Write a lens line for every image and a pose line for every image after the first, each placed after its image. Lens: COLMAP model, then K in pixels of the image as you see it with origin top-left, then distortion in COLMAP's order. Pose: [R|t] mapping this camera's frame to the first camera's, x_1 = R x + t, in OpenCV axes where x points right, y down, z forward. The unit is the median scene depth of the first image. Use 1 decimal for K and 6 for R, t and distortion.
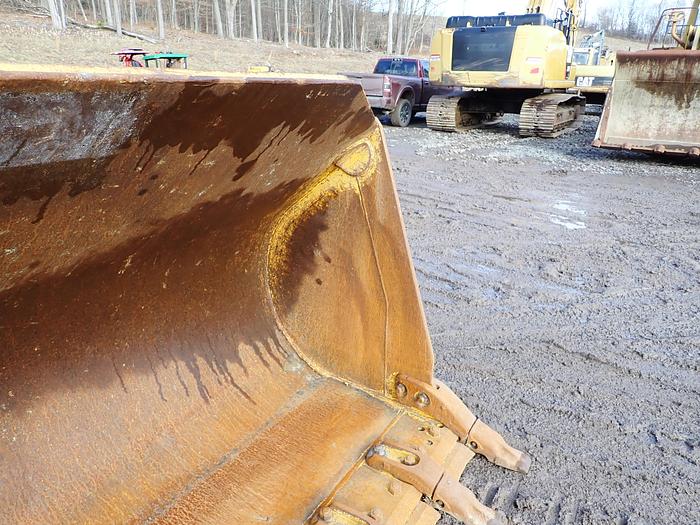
lens RADIAL K [[521.3, 0, 349.4], [0, 521.3, 263.0], [0, 0, 1]] dist [0.010993, -0.005070]
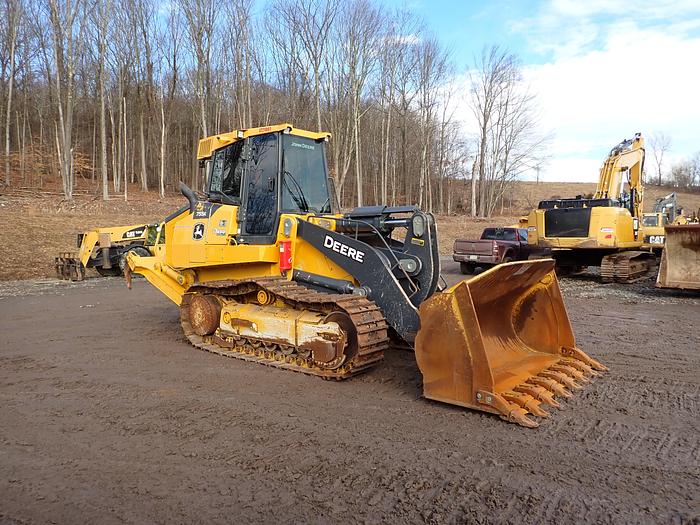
lens RADIAL K [[521.3, 0, 349.3], [0, 521.3, 263.1], [0, 0, 1]] dist [0.010993, -0.005070]
pose [[0.988713, -0.014946, -0.149075, -0.163668], [-0.028299, 0.958471, -0.283782, 0.154271], [0.147126, 0.284797, 0.947230, -0.538858]]
